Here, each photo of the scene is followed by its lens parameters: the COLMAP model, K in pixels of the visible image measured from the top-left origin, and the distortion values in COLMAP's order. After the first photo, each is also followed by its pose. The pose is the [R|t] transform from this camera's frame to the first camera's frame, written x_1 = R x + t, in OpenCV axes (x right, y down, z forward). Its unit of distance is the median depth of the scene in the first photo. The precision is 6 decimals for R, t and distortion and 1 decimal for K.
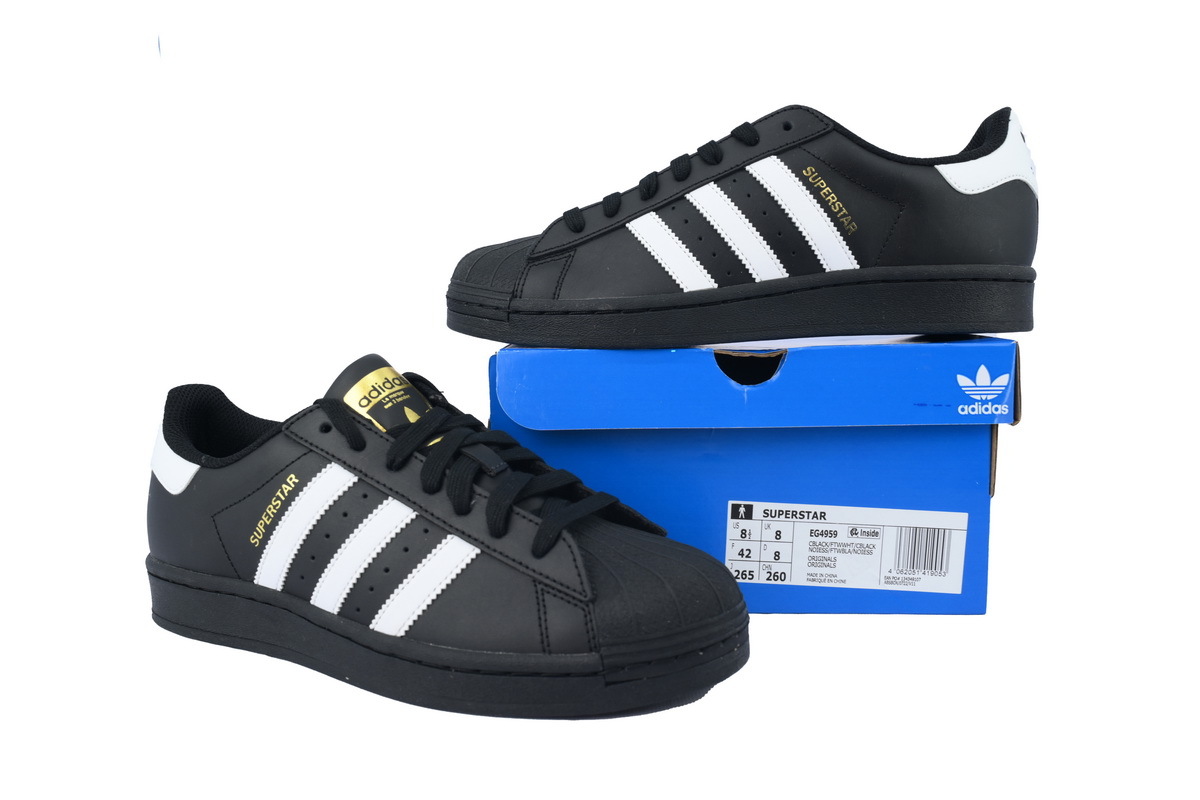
lens RADIAL K [[924.6, 0, 597.4], [0, 924.6, 396.1], [0, 0, 1]] dist [0.005259, 0.000026]
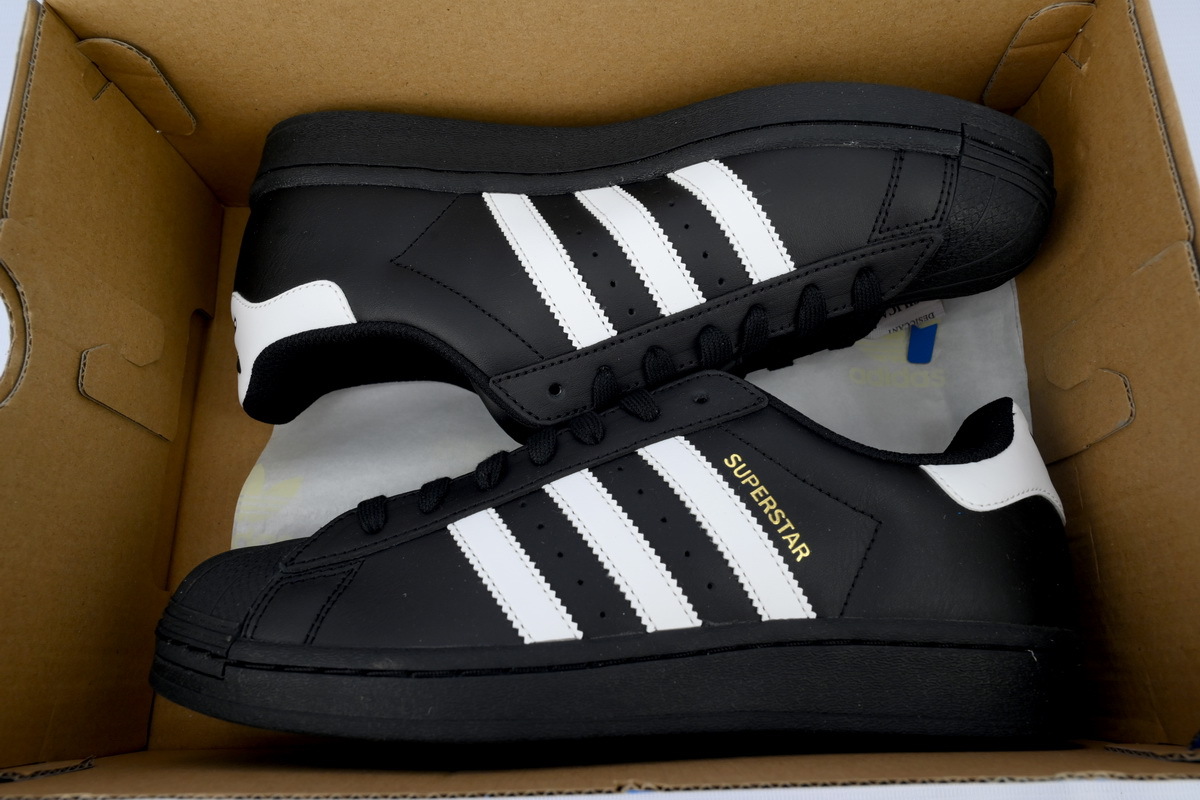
lens RADIAL K [[827.6, 0, 598.8], [0, 827.6, 400.4], [0, 0, 1]] dist [0.023155, 0.001778]
pose [[0.997402, 0.063194, 0.034594, 0.111541], [-0.047021, 0.934829, -0.351972, -0.072825], [-0.054582, 0.349431, 0.935371, 0.444253]]
